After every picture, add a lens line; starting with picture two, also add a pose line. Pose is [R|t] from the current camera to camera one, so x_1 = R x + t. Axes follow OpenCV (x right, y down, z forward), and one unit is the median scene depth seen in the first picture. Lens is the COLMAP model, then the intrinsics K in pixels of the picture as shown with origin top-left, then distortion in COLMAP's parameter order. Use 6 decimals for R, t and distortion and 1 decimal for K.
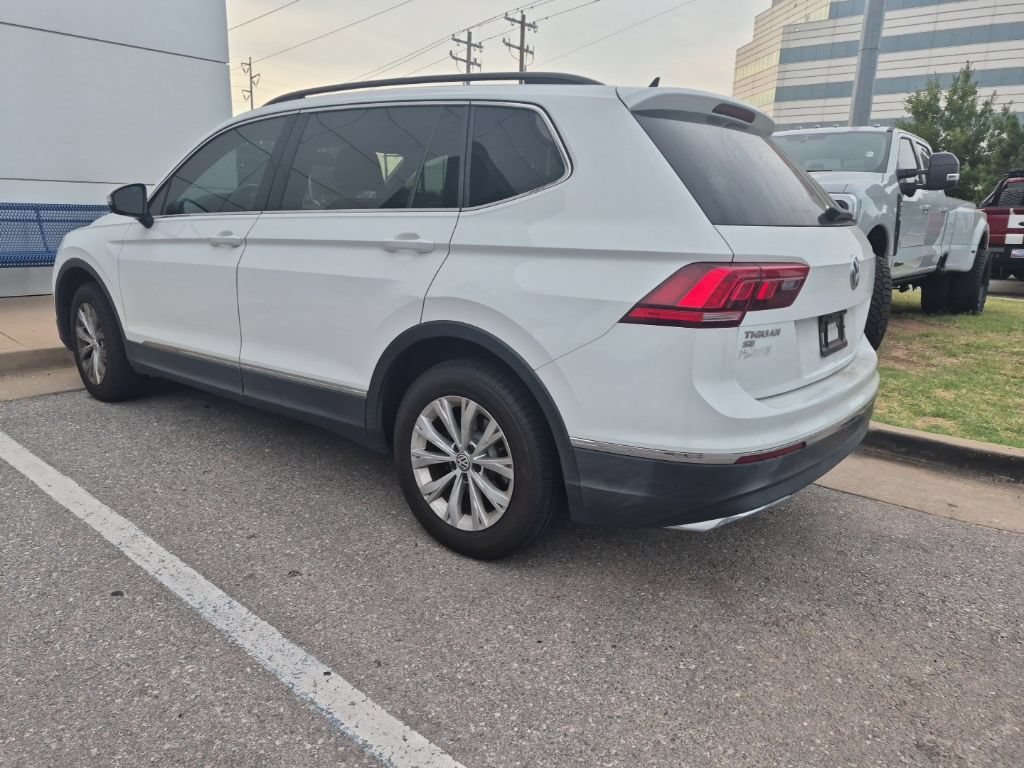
lens RADIAL K [[701.5, 0, 509.6], [0, 701.5, 396.5], [0, 0, 1]] dist [0.068944, -0.044608]
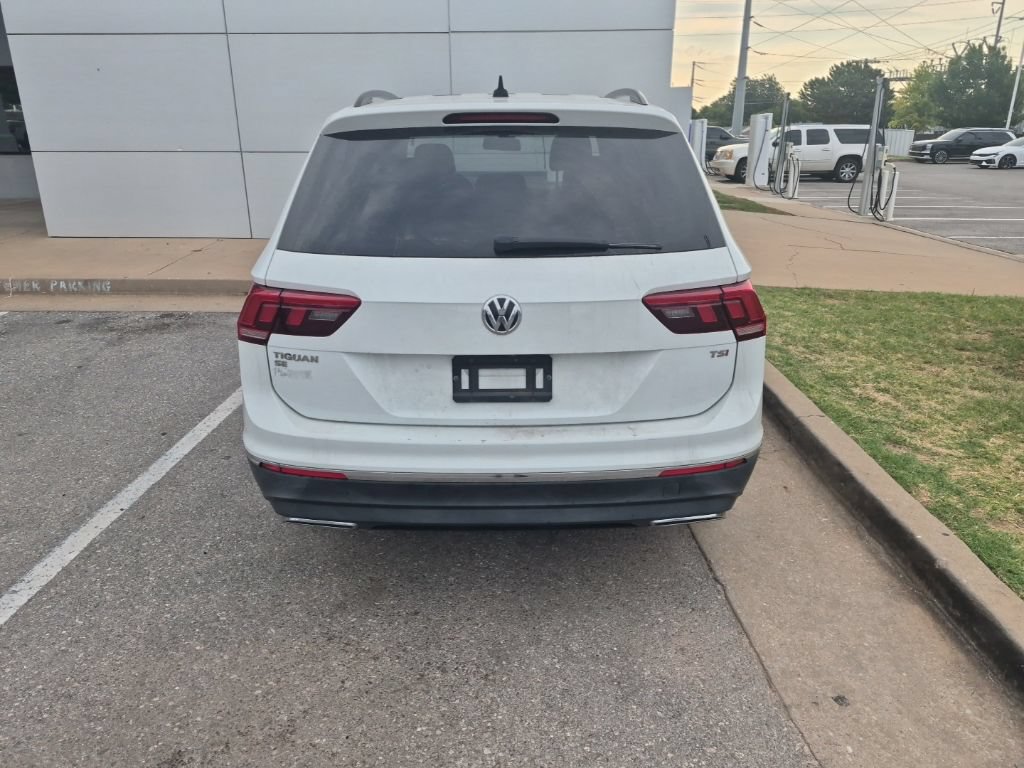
lens RADIAL K [[704.4, 0, 506.6], [0, 704.4, 390.8], [0, 0, 1]] dist [0.068032, -0.048410]
pose [[0.633979, 0.230900, -0.738076, 0.930238], [-0.178727, 0.972296, 0.150655, -0.176310], [0.752414, 0.036402, 0.657683, 0.378452]]
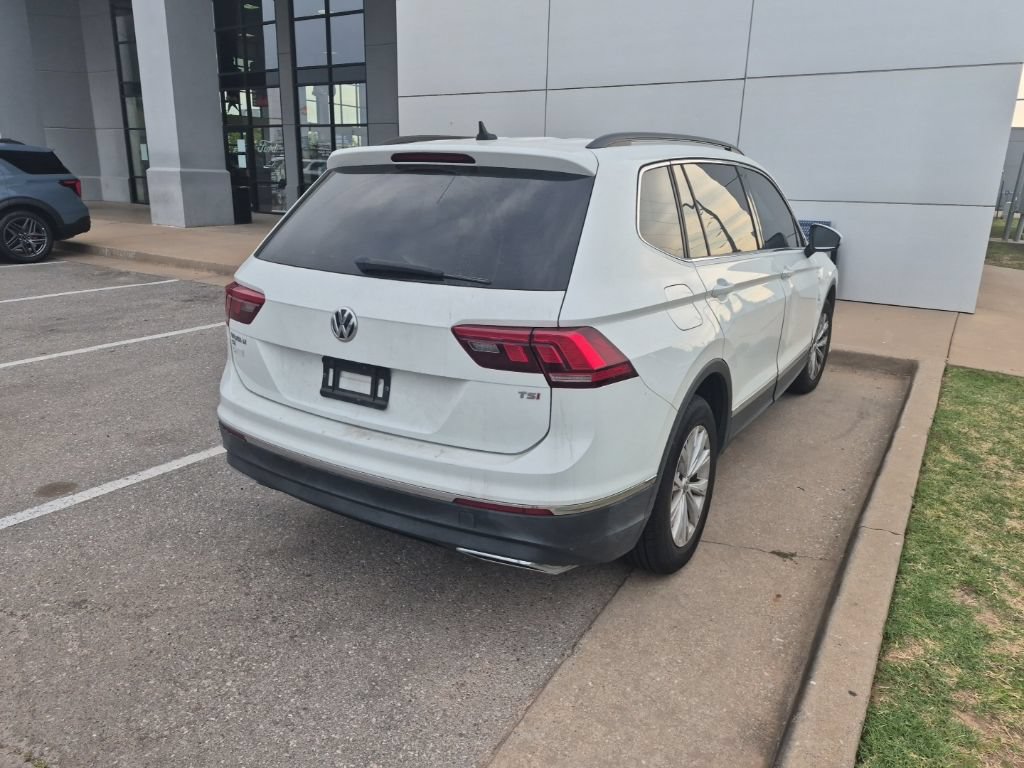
lens RADIAL K [[701.5, 0, 509.6], [0, 701.5, 396.5], [0, 0, 1]] dist [0.068944, -0.044608]
pose [[0.133259, 0.266542, -0.954566, 1.198498], [-0.277725, 0.934610, 0.222199, -0.294819], [0.951373, 0.235497, 0.198571, 0.864202]]
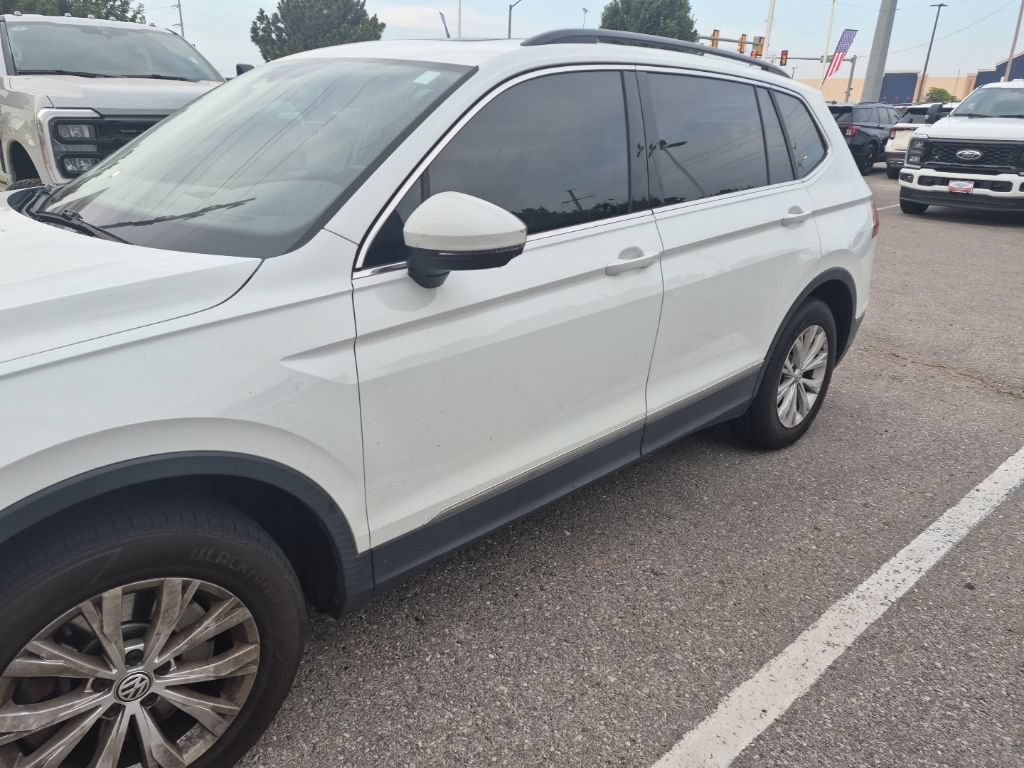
lens RADIAL K [[711.4, 0, 465.3], [0, 711.4, 370.9], [0, 0, 1]] dist [0.043467, -0.038241]
pose [[0.164757, -0.359919, 0.918321, -1.189359], [0.232580, 0.918967, 0.318445, -0.412331], [-0.958521, 0.161117, 0.235116, 1.092075]]
